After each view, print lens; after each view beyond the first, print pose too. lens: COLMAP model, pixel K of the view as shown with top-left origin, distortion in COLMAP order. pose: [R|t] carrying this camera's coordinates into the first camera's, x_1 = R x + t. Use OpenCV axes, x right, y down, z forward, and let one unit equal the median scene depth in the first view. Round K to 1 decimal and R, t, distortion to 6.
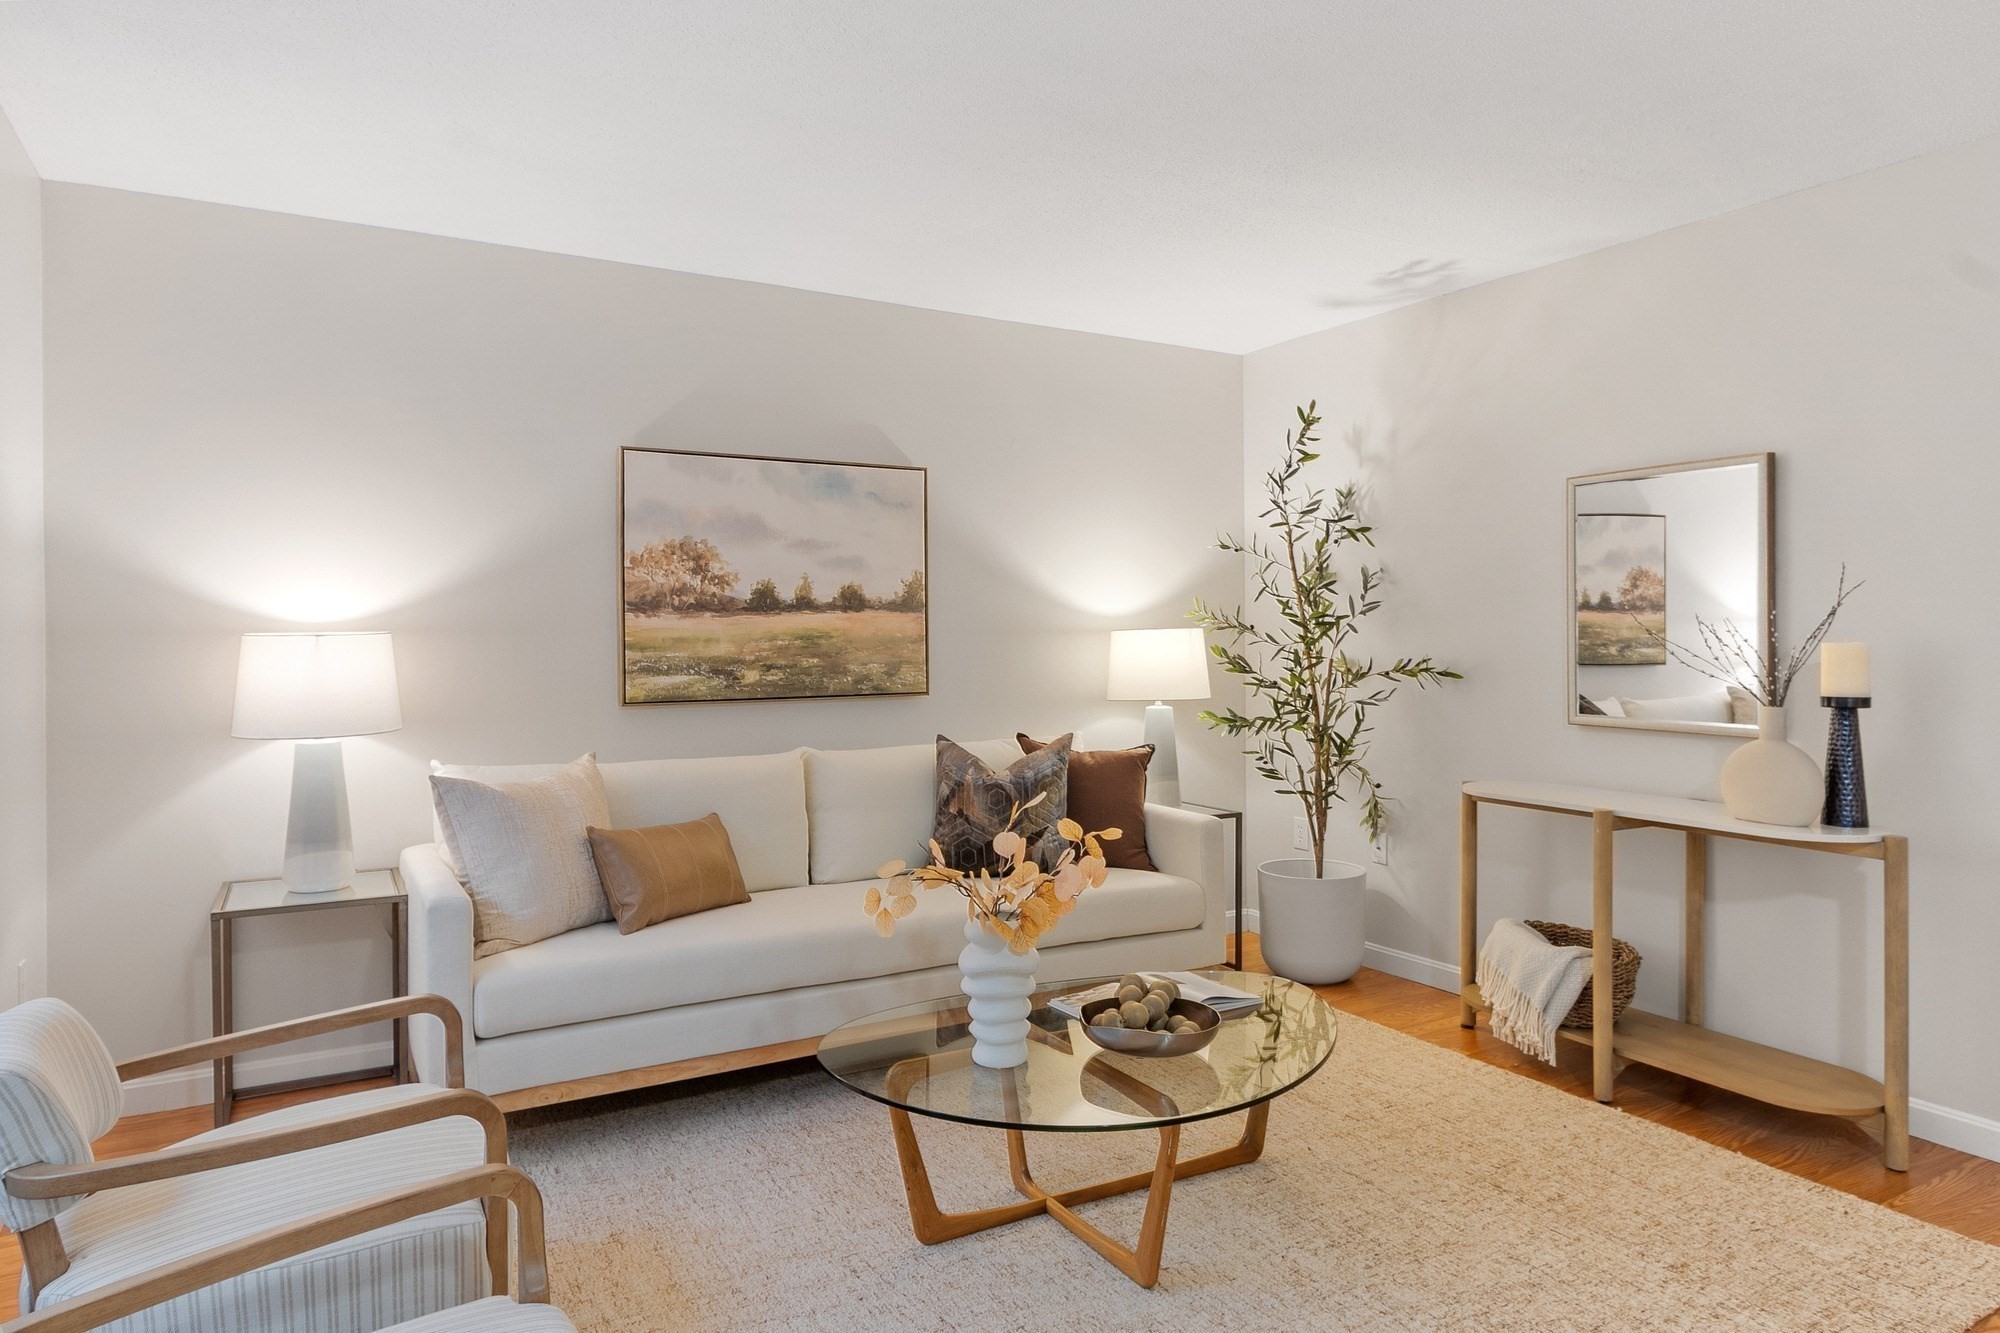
lens RADIAL K [[1211.5, 0, 999.8], [0, 1211.5, 652.5], [0, 0, 1]] dist [0.000073, -0.000194]
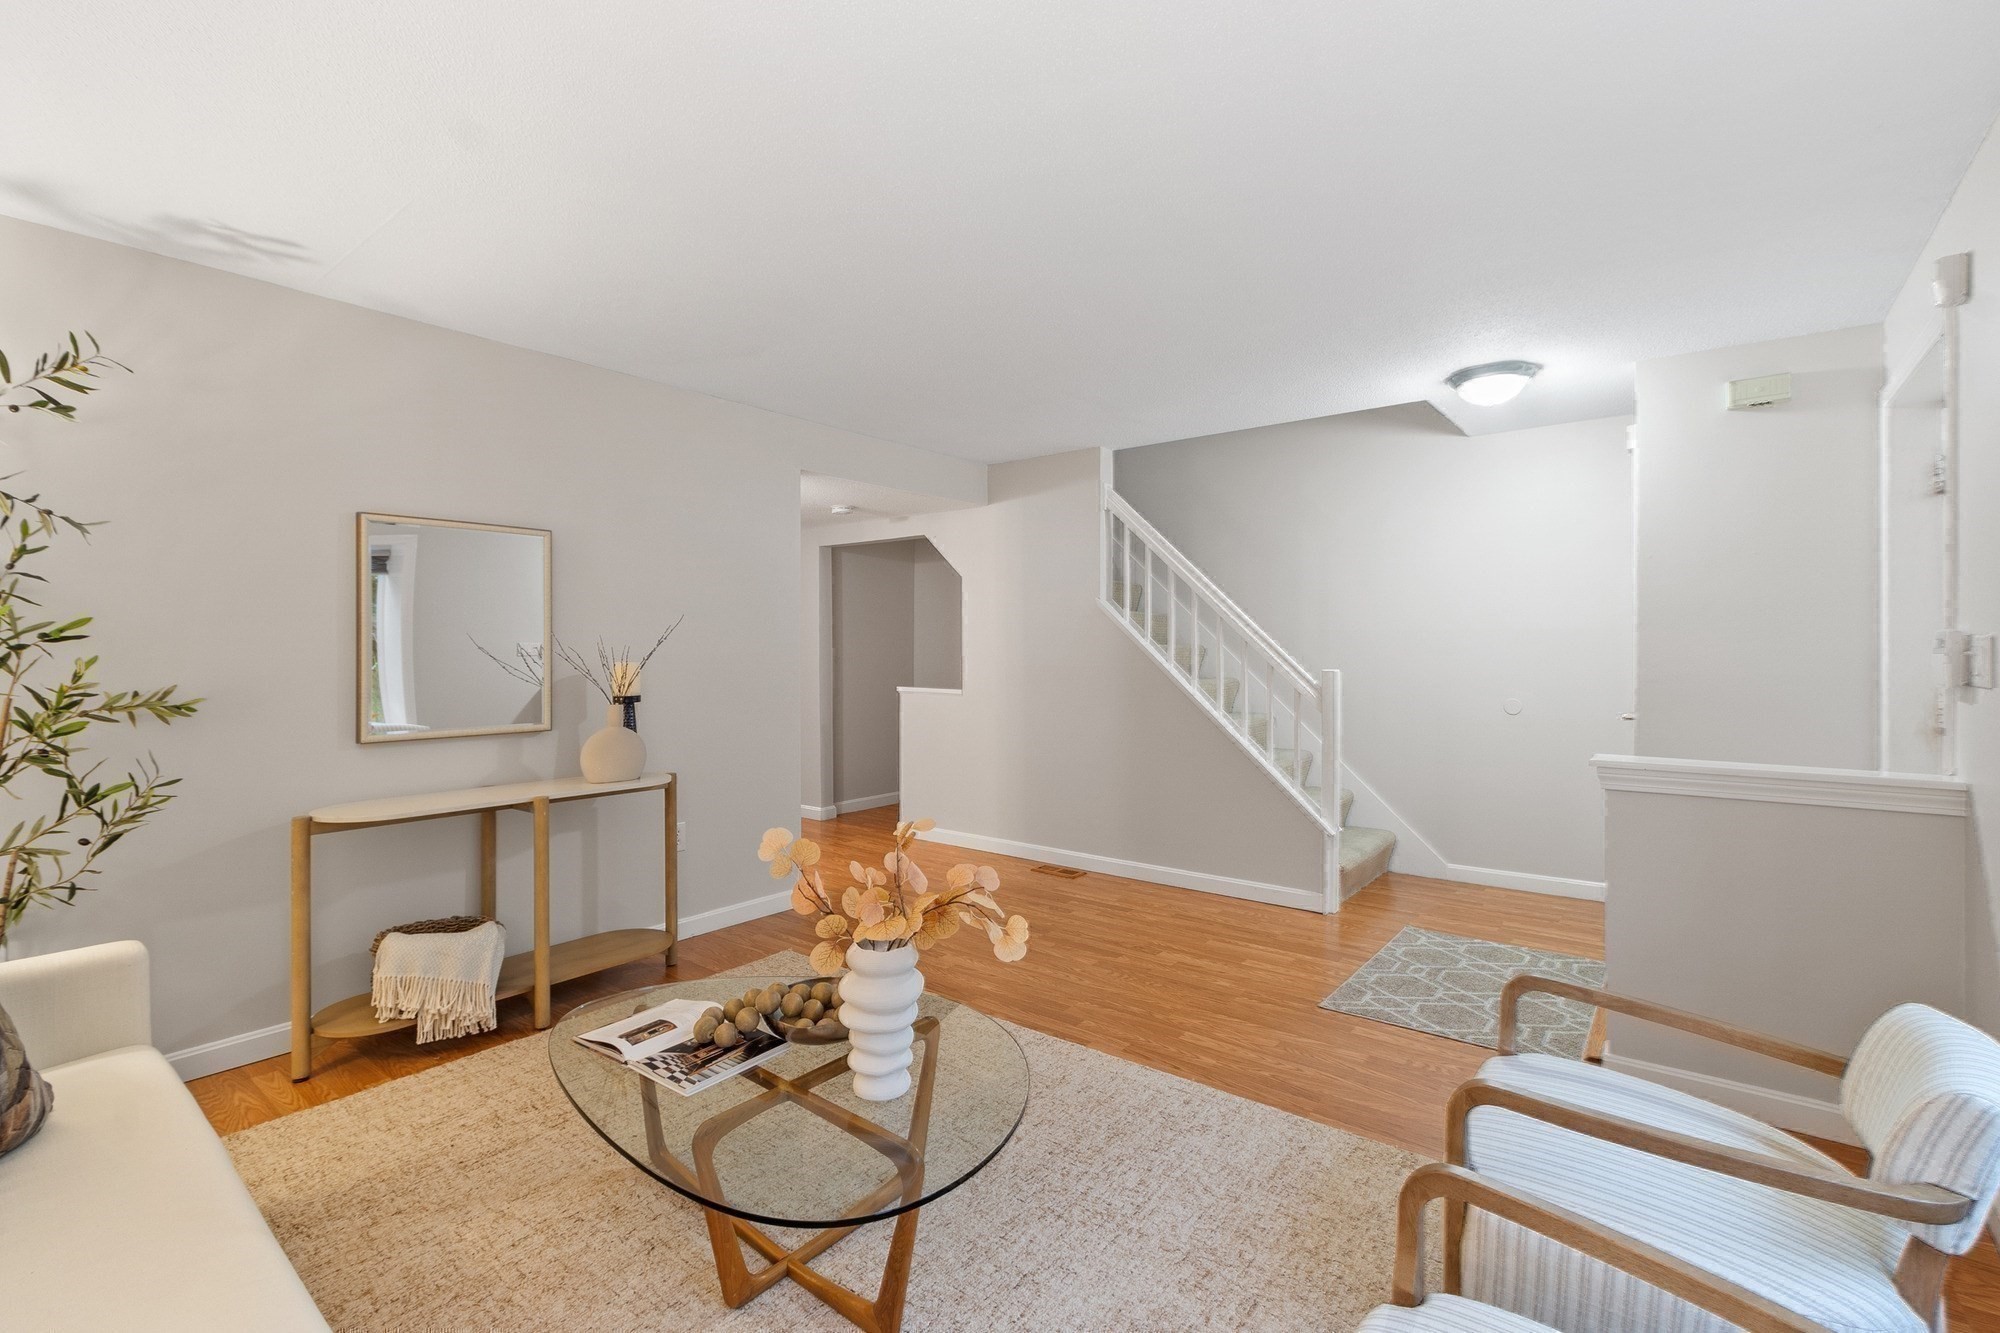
lens RADIAL K [[873.0, 0, 999.6], [0, 873.0, 664.7], [0, 0, 1]] dist [-0.000074, 0.001102]
pose [[-0.371801, -0.014418, 0.928201, -0.503182], [0.017525, 0.999592, 0.022547, -0.020475], [-0.928147, 0.024649, -0.371396, 0.851856]]
